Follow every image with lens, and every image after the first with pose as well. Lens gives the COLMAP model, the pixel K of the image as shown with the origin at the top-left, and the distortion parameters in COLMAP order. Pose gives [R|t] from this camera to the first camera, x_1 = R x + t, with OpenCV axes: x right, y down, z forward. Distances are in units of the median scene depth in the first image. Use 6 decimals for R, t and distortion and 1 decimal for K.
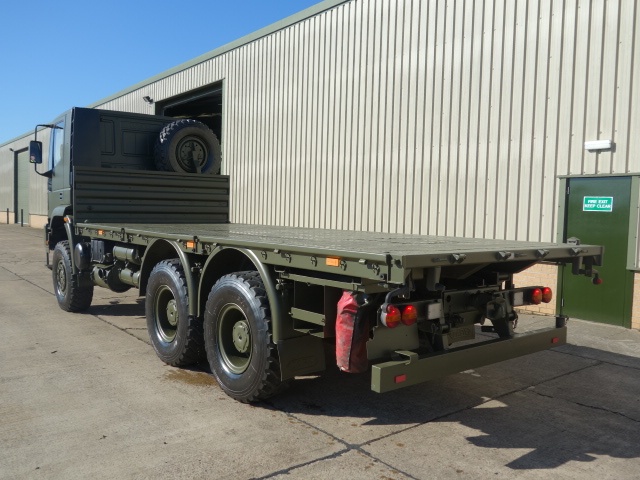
lens RADIAL K [[567.4, 0, 320.0], [0, 567.4, 240.0], [0, 0, 1]] dist [0.004101, -0.012874]
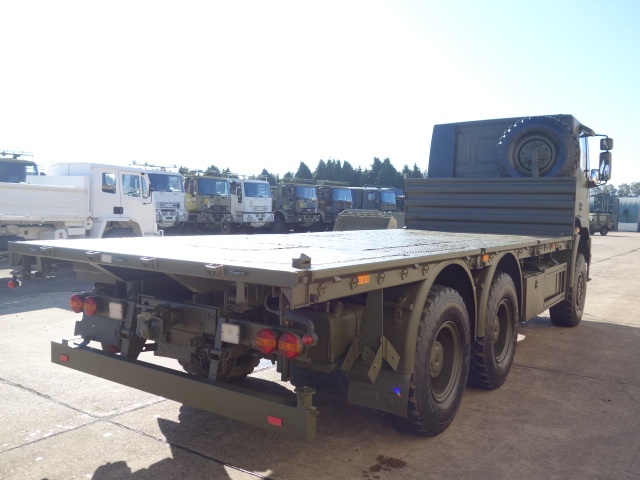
lens RADIAL K [[567.4, 0, 320.0], [0, 567.4, 240.0], [0, 0, 1]] dist [0.004101, -0.012874]
pose [[0.279122, 0.039879, -0.959427, 1.024145], [-0.065953, 0.997574, 0.022278, -0.037787], [0.957988, 0.057058, 0.281075, 0.876060]]
